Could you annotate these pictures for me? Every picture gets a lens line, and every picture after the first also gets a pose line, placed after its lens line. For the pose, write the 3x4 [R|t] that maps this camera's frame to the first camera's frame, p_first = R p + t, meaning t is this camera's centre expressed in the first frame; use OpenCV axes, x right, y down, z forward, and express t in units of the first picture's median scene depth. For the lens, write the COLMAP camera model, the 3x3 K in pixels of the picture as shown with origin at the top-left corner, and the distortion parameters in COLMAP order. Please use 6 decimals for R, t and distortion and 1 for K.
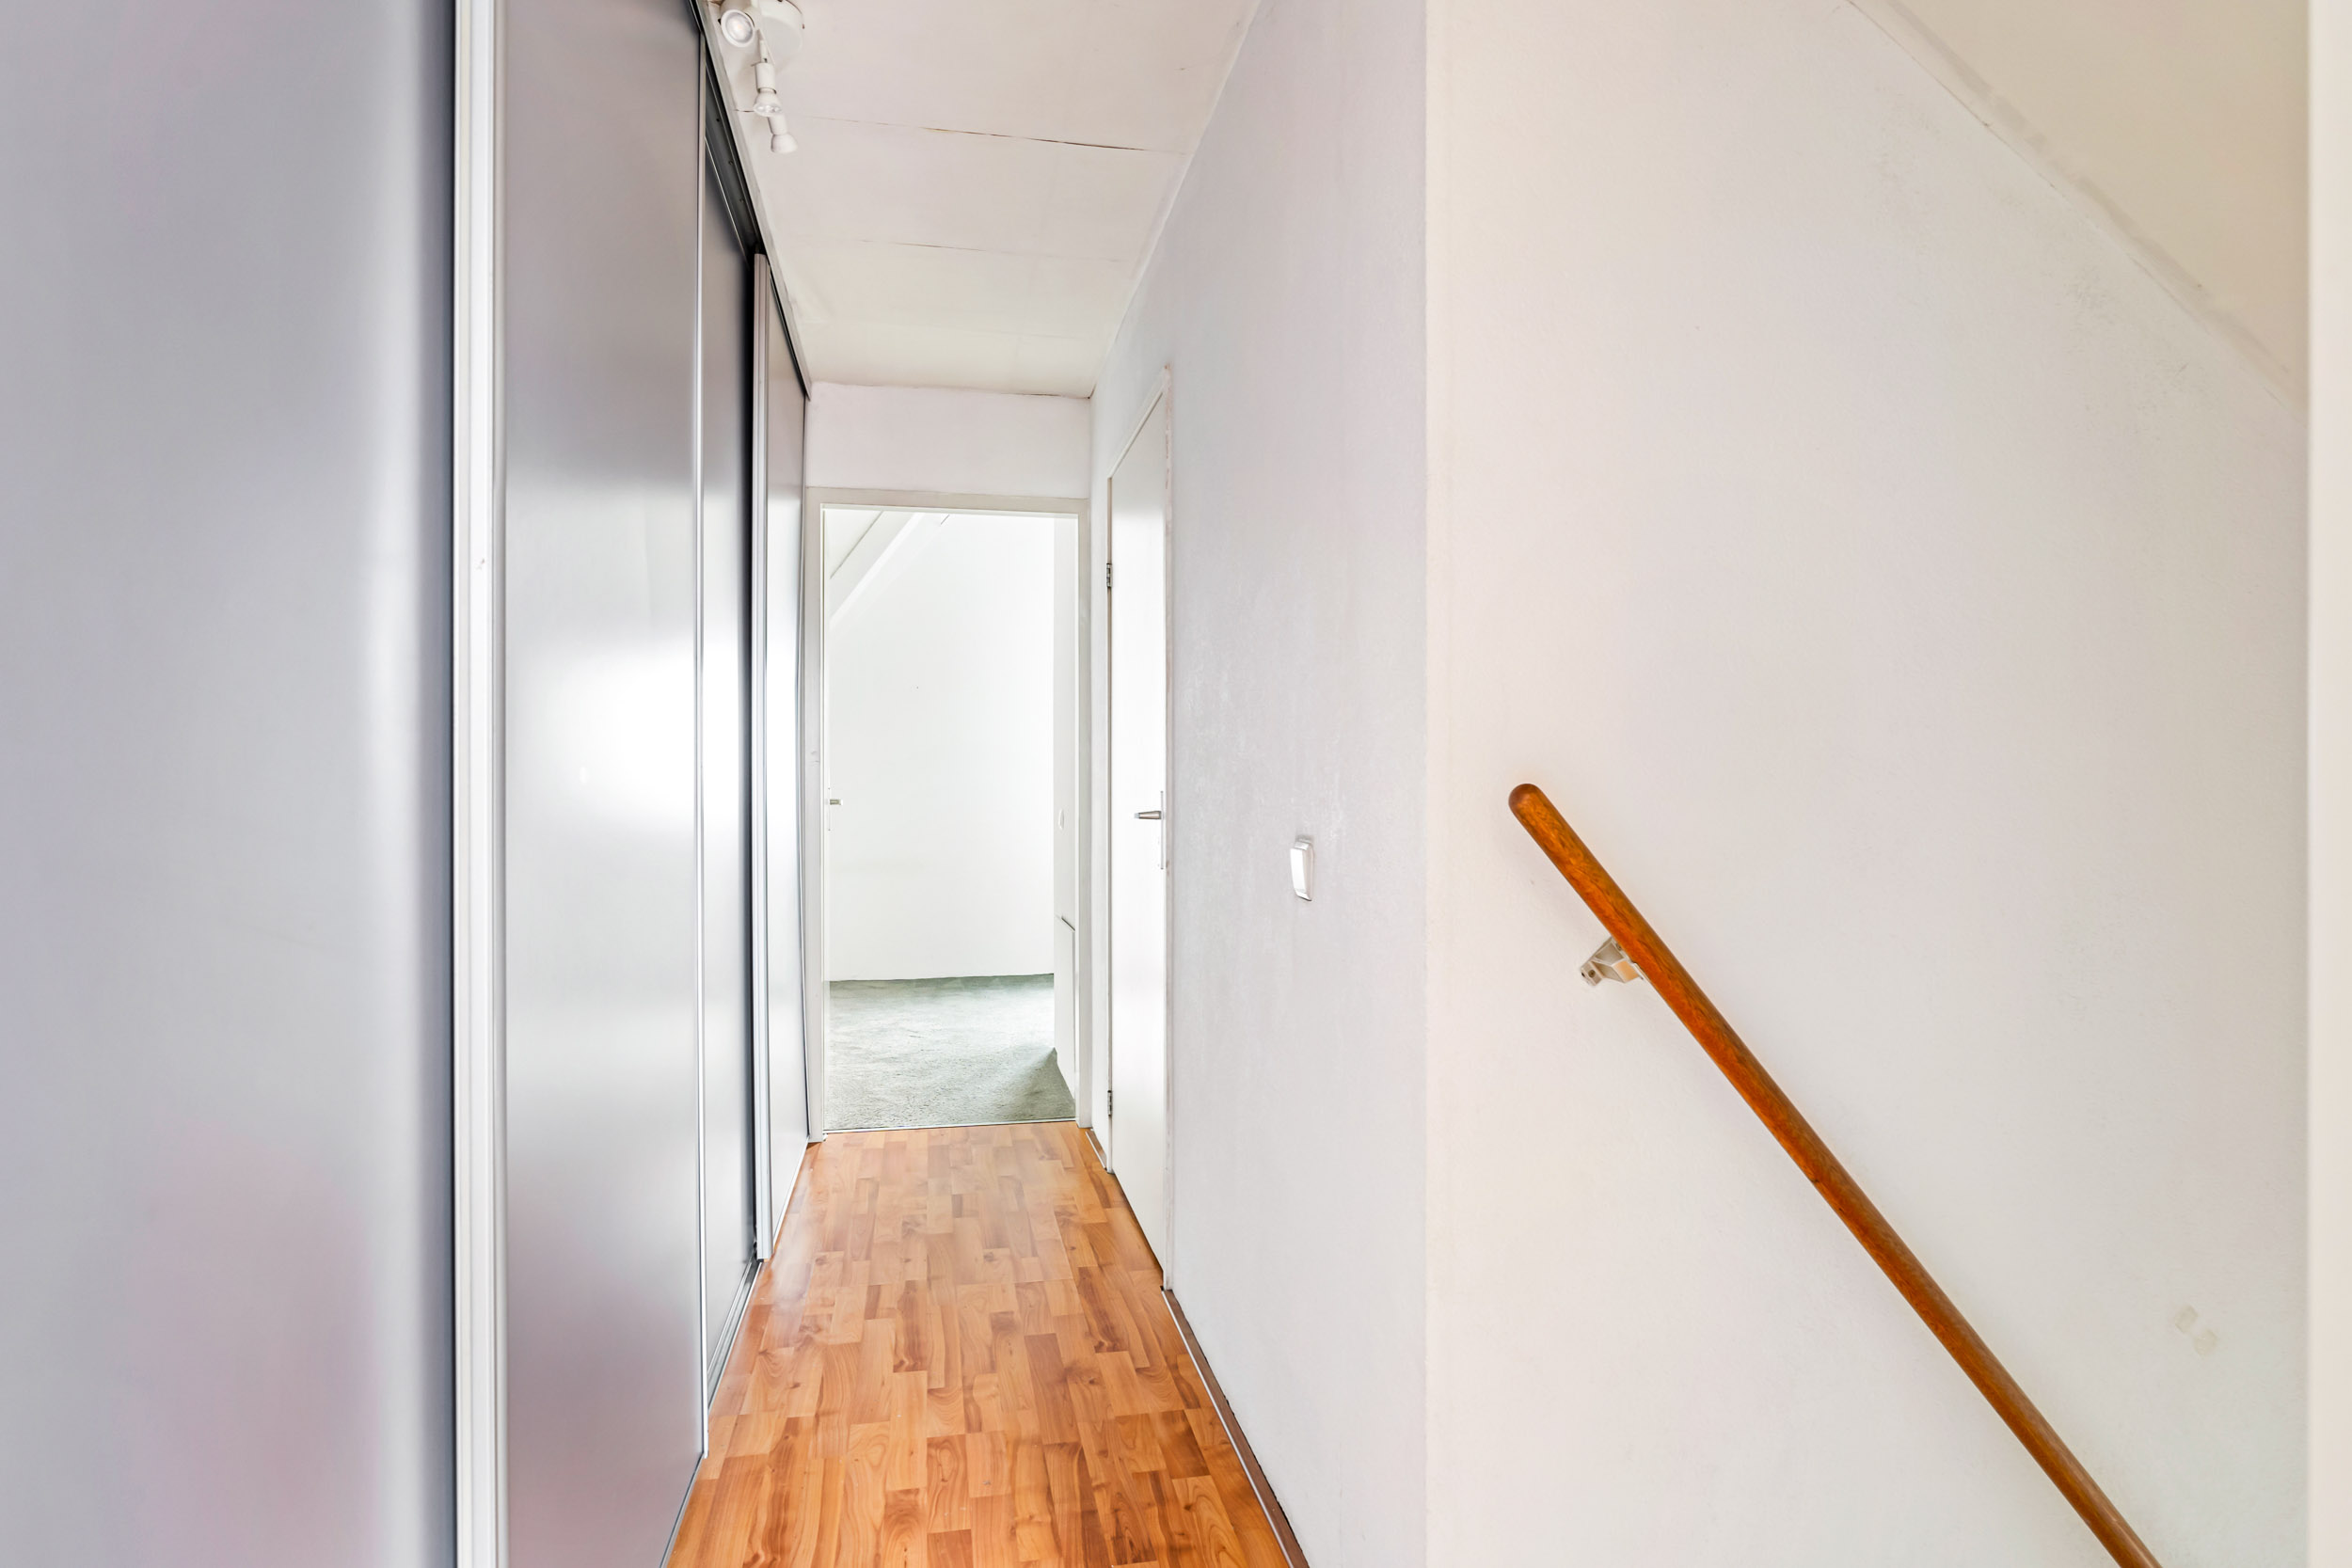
lens RADIAL K [[1268.9, 0, 1184.0], [0, 1268.9, 785.3], [0, 0, 1]] dist [-0.003725, -0.000241]
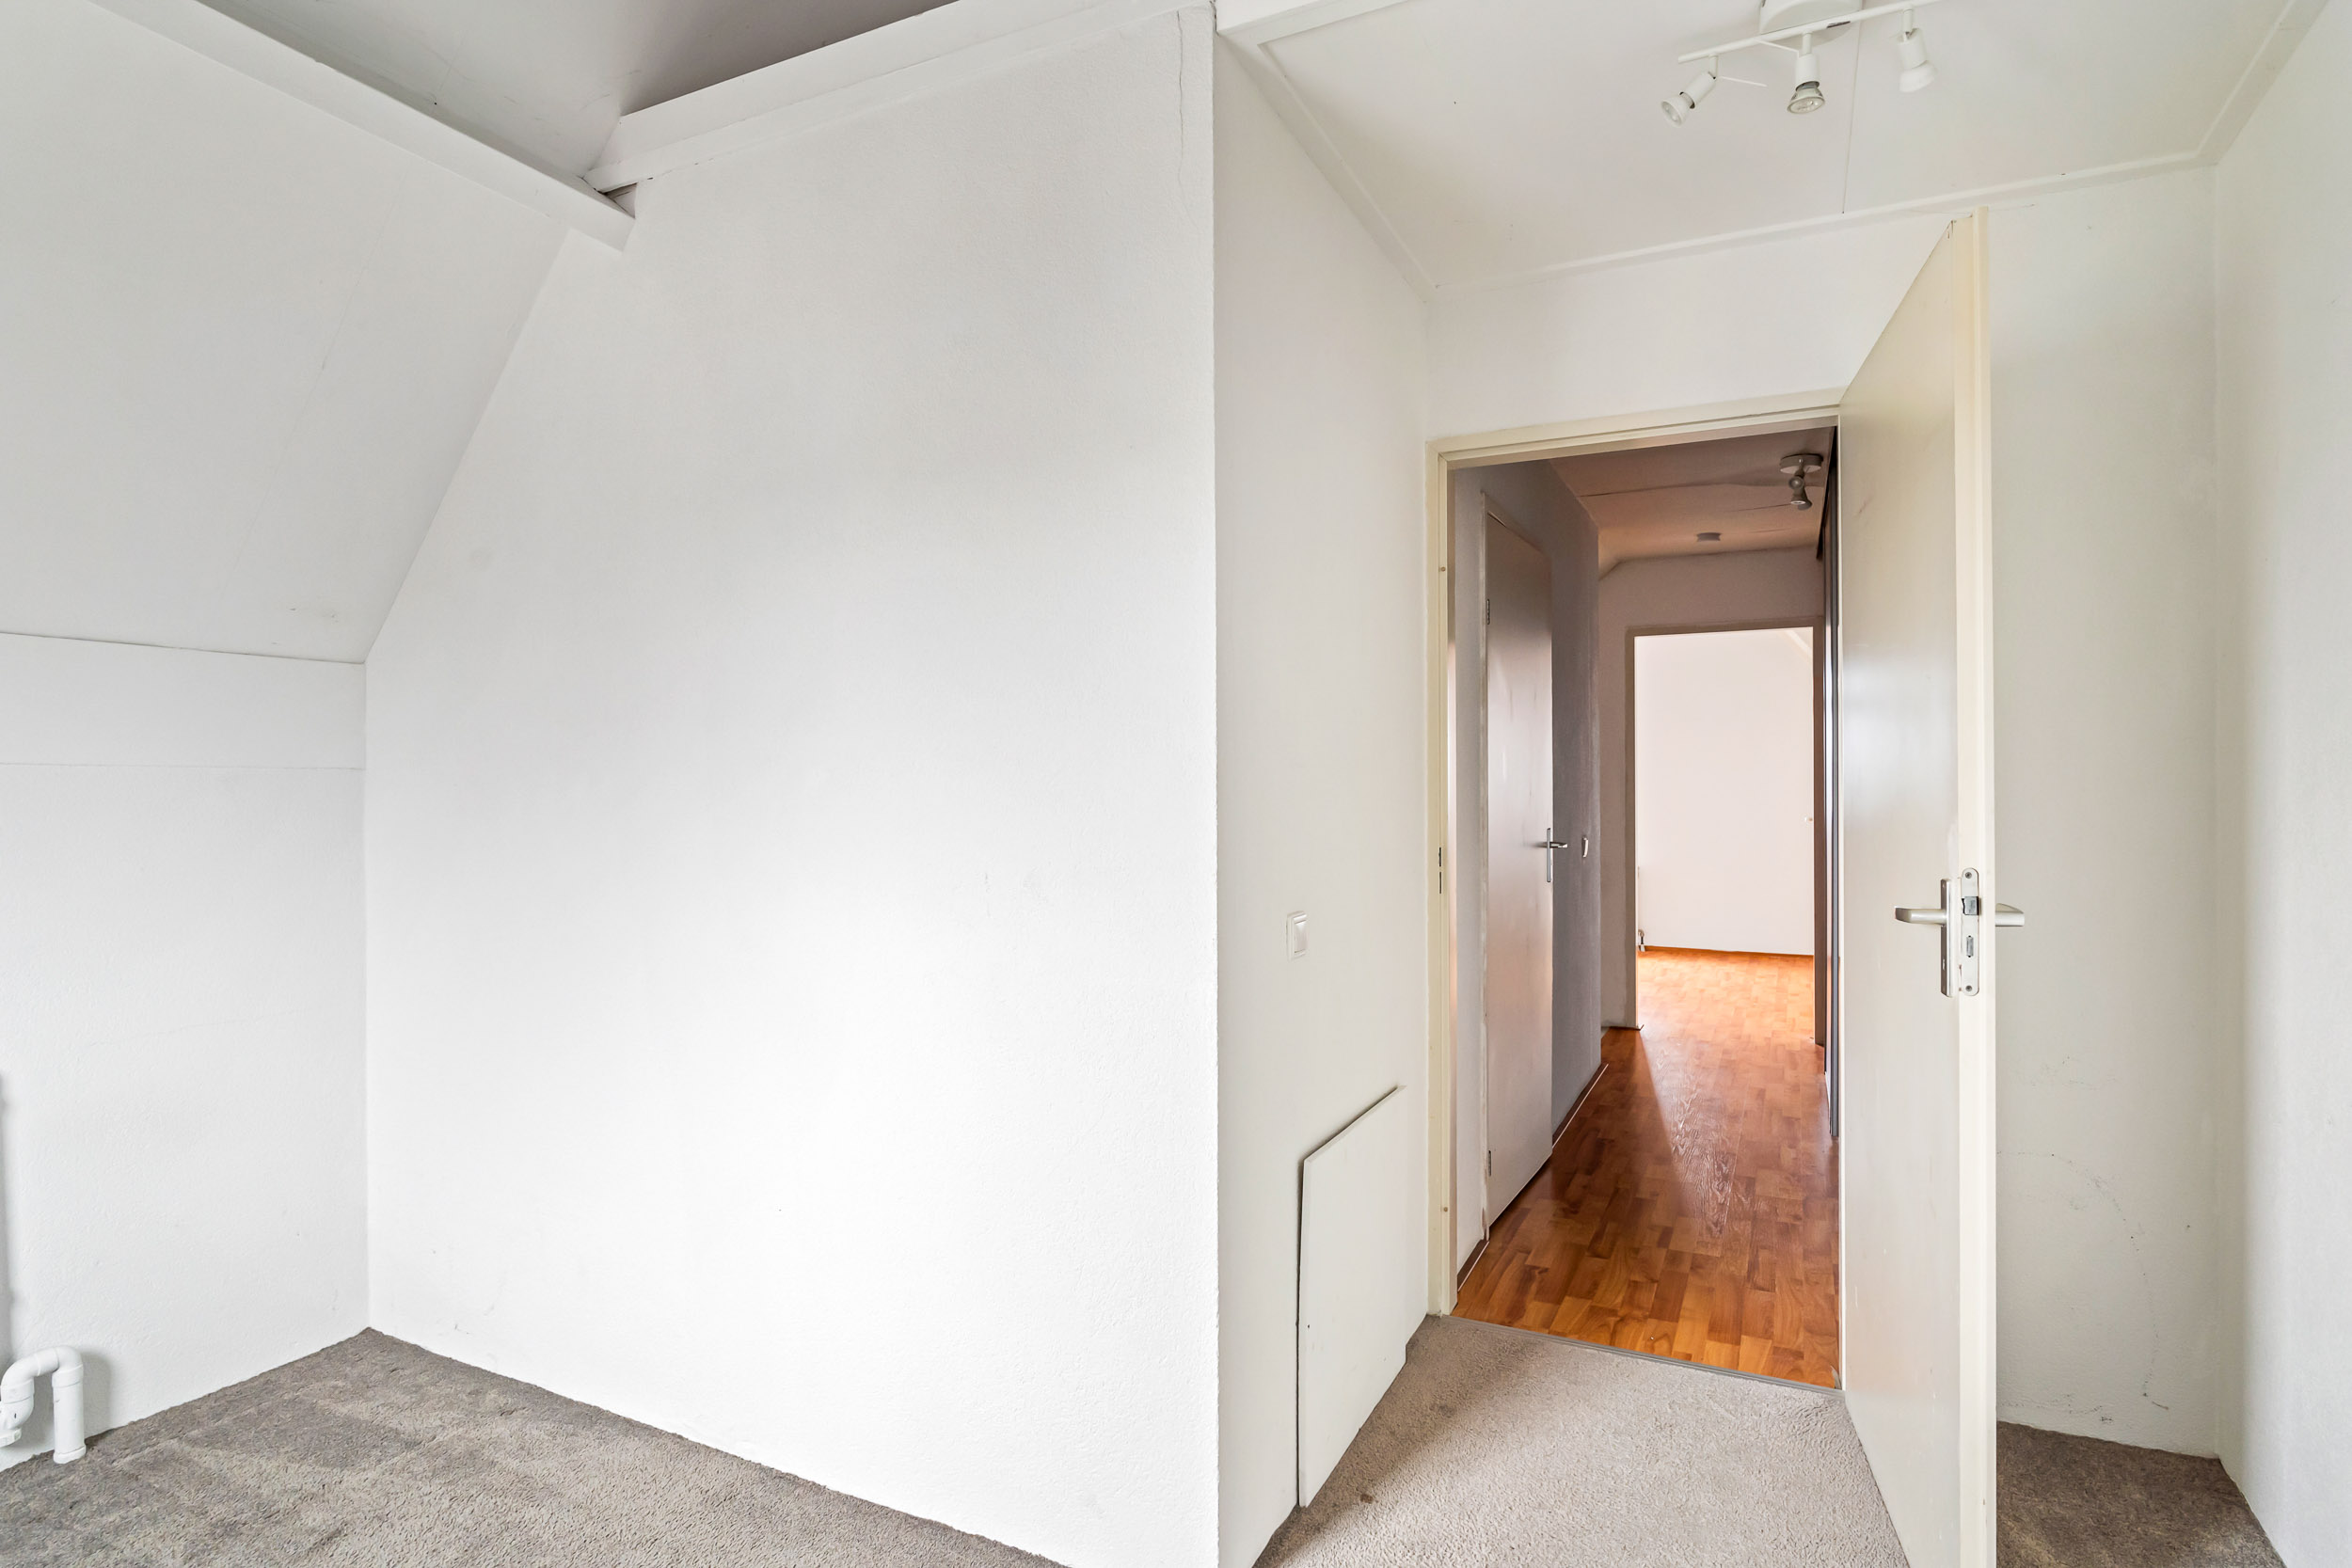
lens RADIAL K [[1268.9, 0, 1185.9], [0, 1268.9, 785.3], [0, 0, 1]] dist [-0.003725, -0.000241]
pose [[-0.797660, 0.002934, 0.603100, -0.446132], [0.002340, 0.999996, -0.001771, -0.031614], [-0.603103, -0.000002, -0.797664, 1.872880]]
